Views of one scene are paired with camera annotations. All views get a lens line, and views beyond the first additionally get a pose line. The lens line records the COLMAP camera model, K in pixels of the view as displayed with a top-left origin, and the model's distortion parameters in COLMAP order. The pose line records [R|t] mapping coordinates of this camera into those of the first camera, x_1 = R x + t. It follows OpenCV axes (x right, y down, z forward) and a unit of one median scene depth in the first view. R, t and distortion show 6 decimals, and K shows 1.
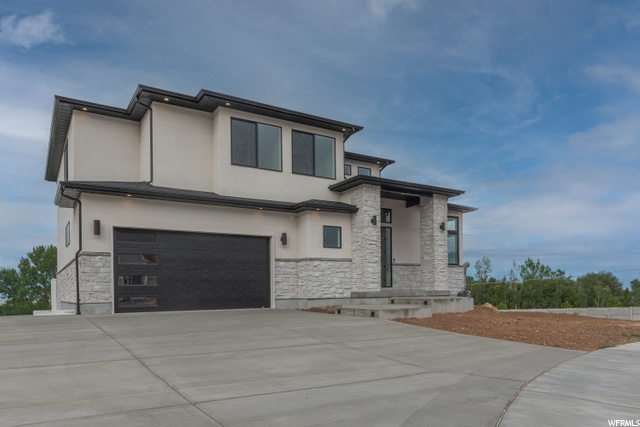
lens RADIAL K [[453.1, 0, 319.5], [0, 453.1, 295.0], [0, 0, 1]] dist [0.000921, -0.000021]
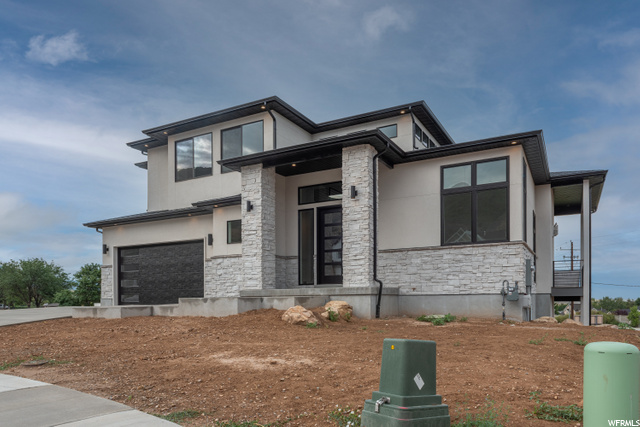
lens RADIAL K [[453.1, 0, 319.5], [0, 453.1, 295.0], [0, 0, 1]] dist [0.000921, -0.000021]
pose [[0.479105, 0.003813, -0.877750, 0.958197], [-0.001315, 0.999993, 0.003626, -0.000928], [0.877757, -0.000583, 0.479106, 0.723819]]
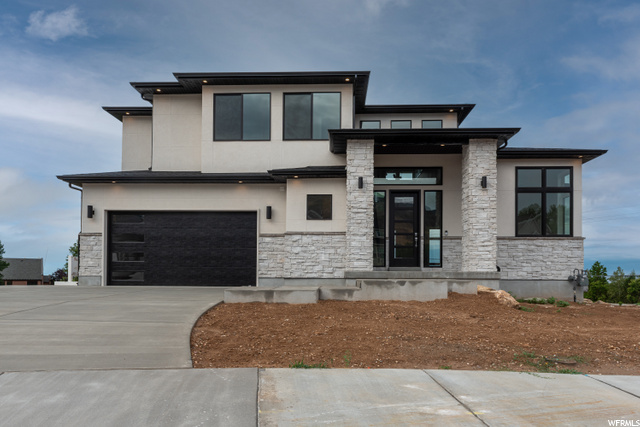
lens RADIAL K [[450.1, 0, 319.7], [0, 450.1, 268.6], [0, 0, 1]] dist [0.000089, 0.000523]
pose [[0.818969, 0.009781, -0.573754, 0.534789], [-0.022663, 0.999626, -0.015308, 0.002030], [0.573389, 0.025540, 0.818885, 0.312512]]
